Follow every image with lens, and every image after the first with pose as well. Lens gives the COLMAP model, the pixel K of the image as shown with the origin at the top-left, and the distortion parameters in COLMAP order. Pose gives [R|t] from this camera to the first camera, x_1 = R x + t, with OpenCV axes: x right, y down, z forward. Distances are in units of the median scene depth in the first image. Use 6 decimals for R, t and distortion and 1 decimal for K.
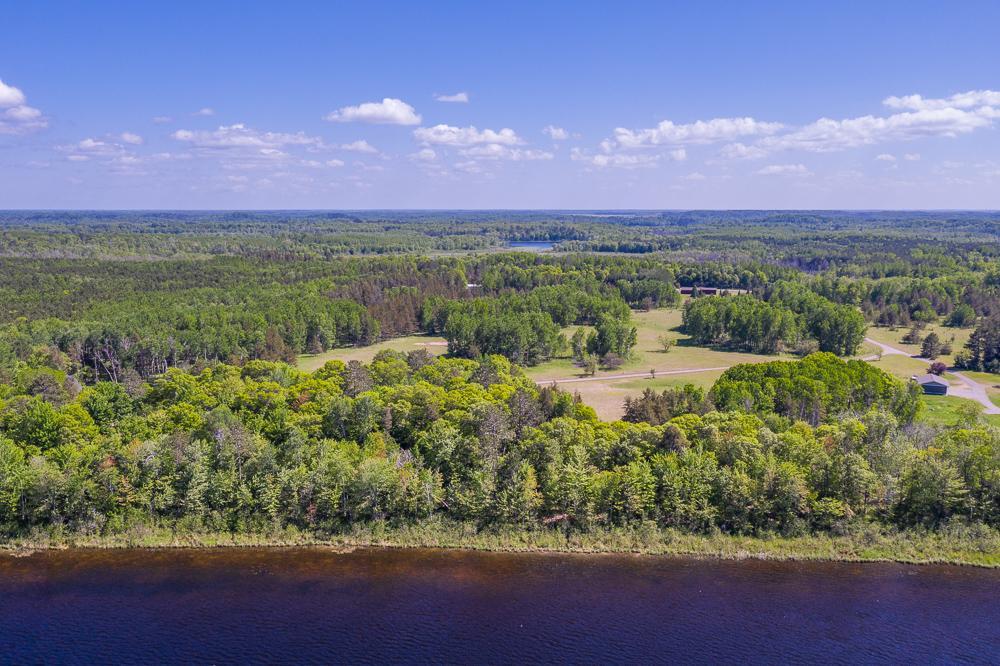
lens RADIAL K [[801.8, 0, 499.0], [0, 801.8, 333.4], [0, 0, 1]] dist [-0.045217, -0.000933]
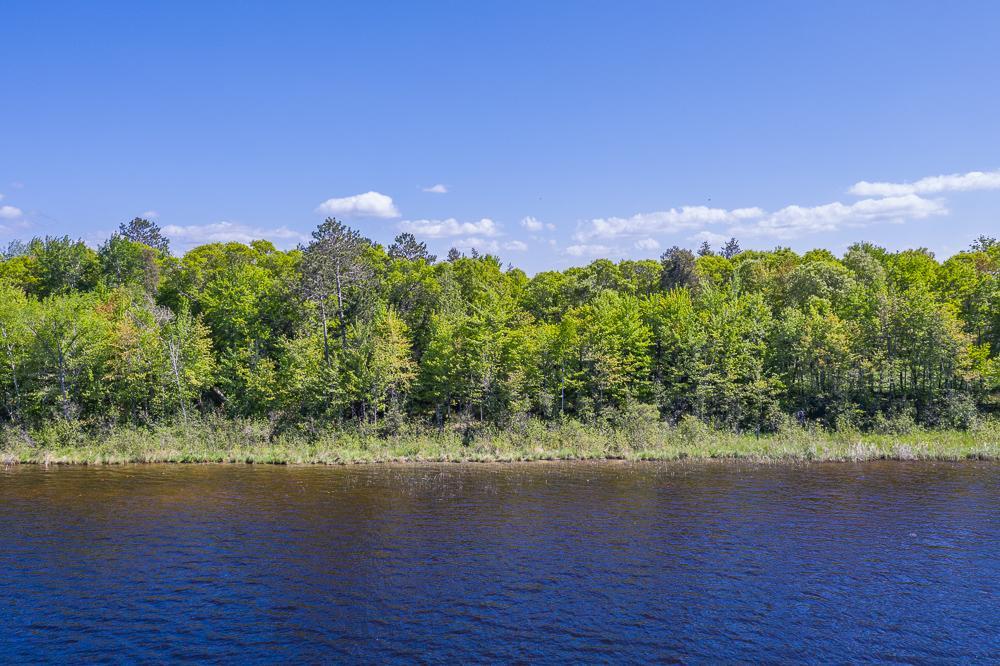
lens RADIAL K [[784.8, 0, 501.7], [0, 784.8, 332.2], [0, 0, 1]] dist [-0.037063, 0.019241]
pose [[0.999457, -0.015610, 0.029012, 0.091401], [0.018693, 0.993843, -0.109207, 0.234793], [-0.027128, 0.109690, 0.993596, 0.529514]]
